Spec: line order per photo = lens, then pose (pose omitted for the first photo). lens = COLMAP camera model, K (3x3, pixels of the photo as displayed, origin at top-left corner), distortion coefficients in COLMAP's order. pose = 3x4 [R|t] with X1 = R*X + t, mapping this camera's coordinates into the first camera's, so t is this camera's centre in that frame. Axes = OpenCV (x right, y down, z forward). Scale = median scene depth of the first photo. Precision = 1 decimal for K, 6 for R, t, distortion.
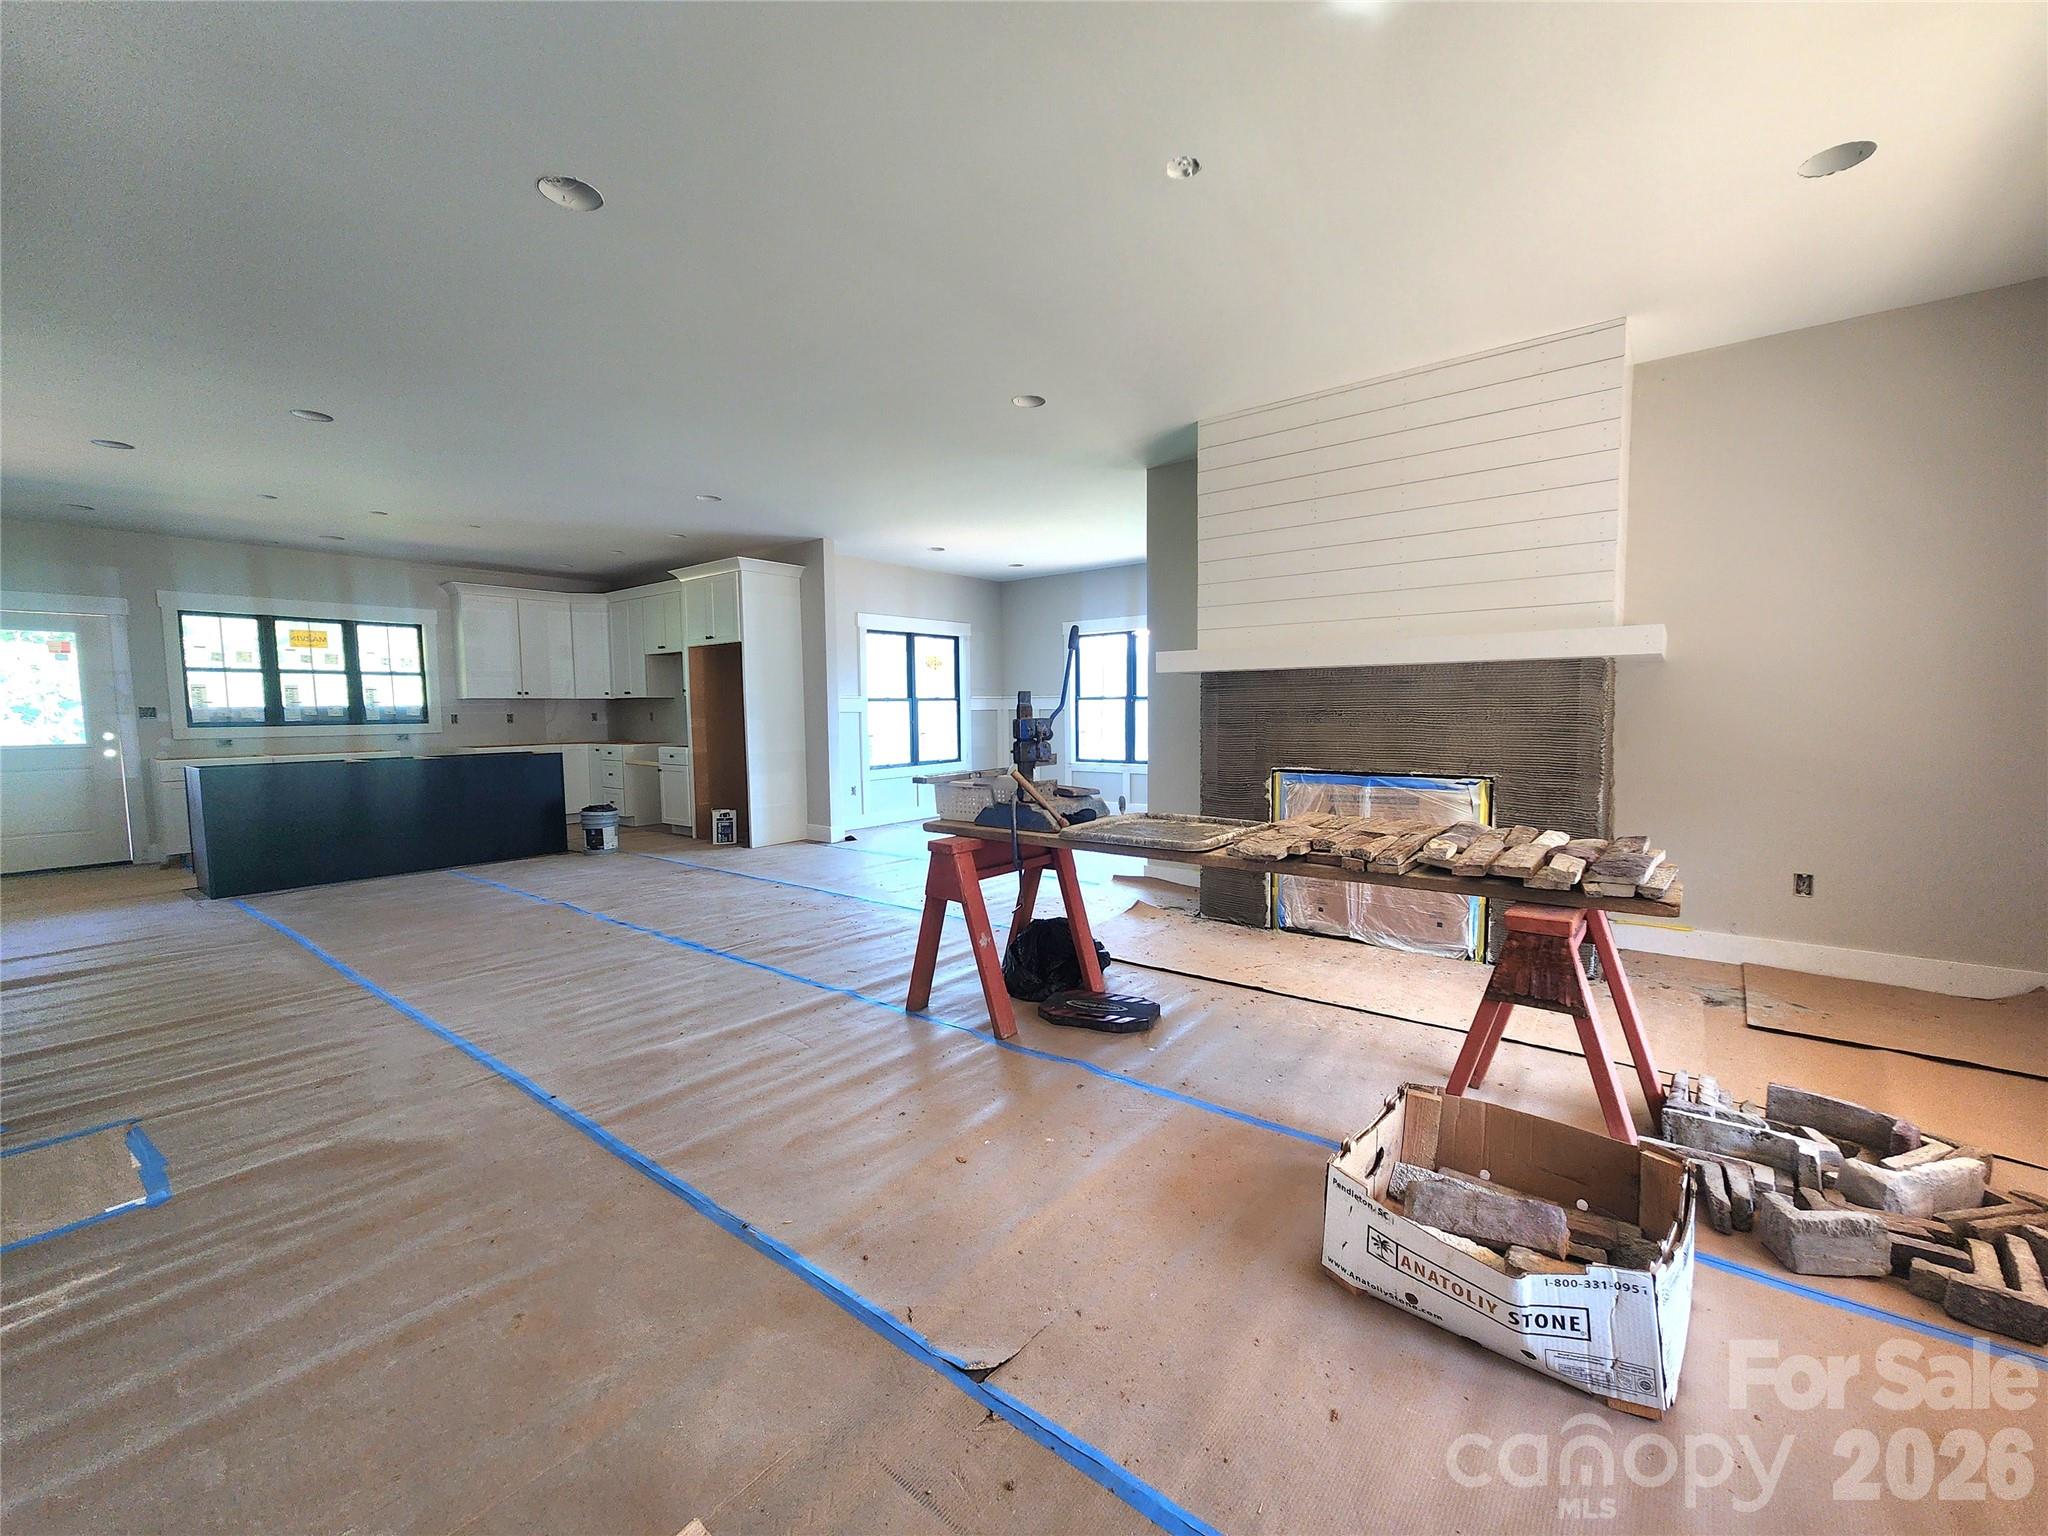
lens RADIAL K [[835.6, 0, 1030.6], [0, 835.6, 769.8], [0, 0, 1]] dist [-0.000327, 0.000659]
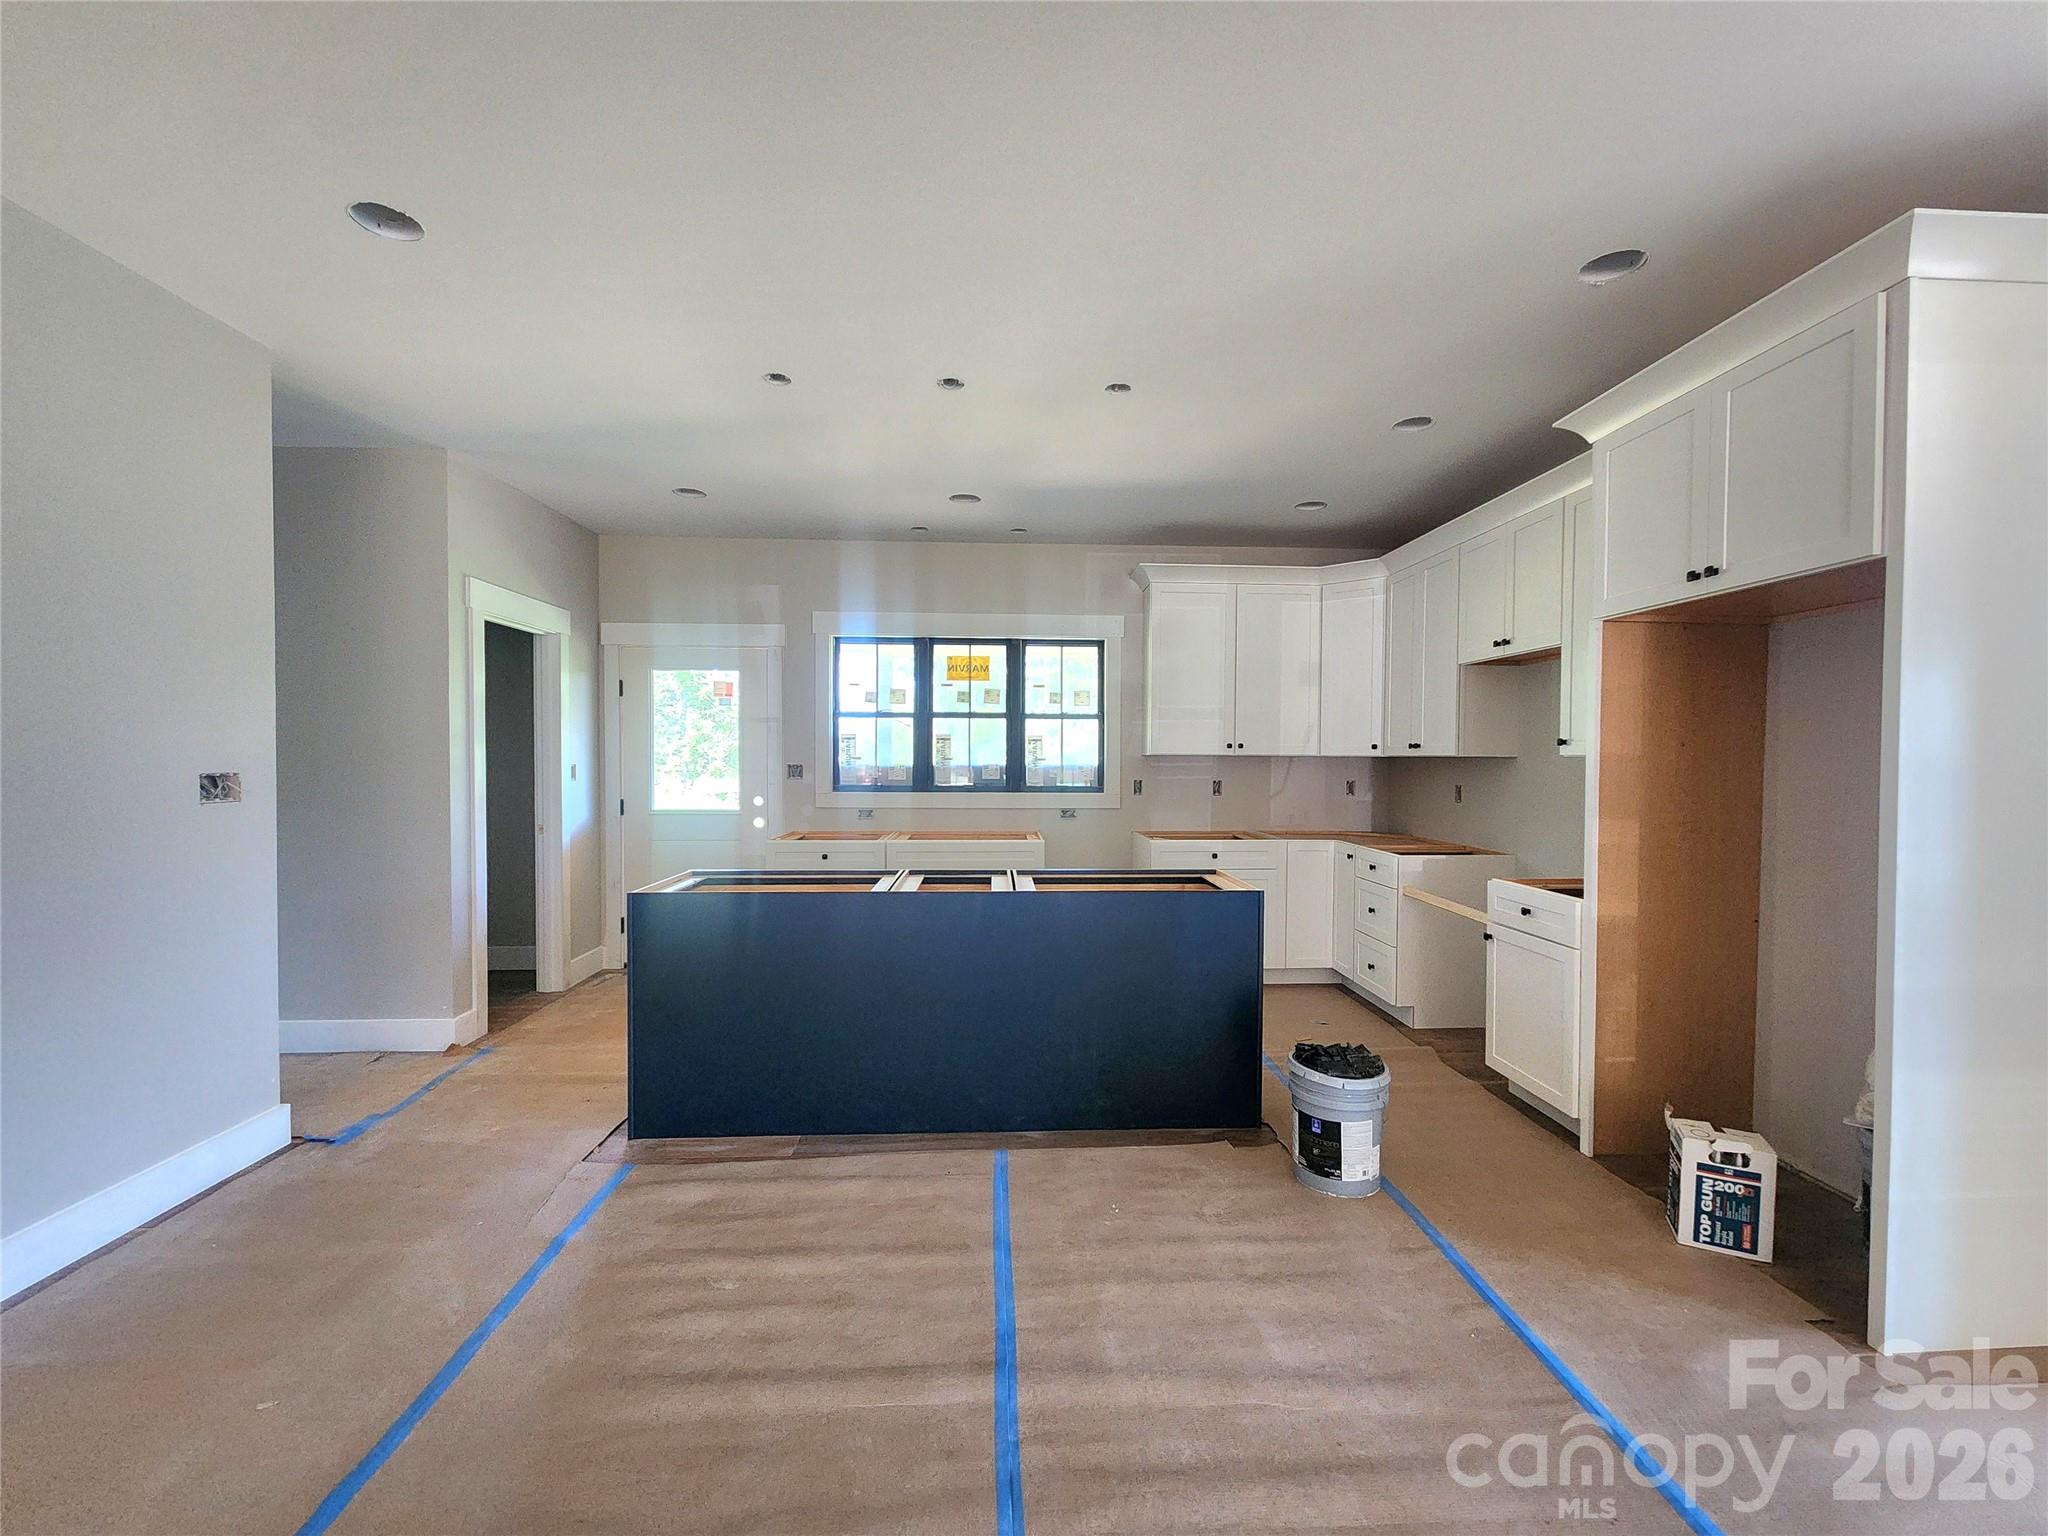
lens RADIAL K [[835.6, 0, 1037.6], [0, 835.6, 781.8], [0, 0, 1]] dist [-0.000327, 0.000659]
pose [[0.661487, 0.035177, -0.749131, -0.297477], [-0.068856, 0.997529, -0.013960, -0.056050], [0.746789, 0.060816, 0.662275, 0.582906]]
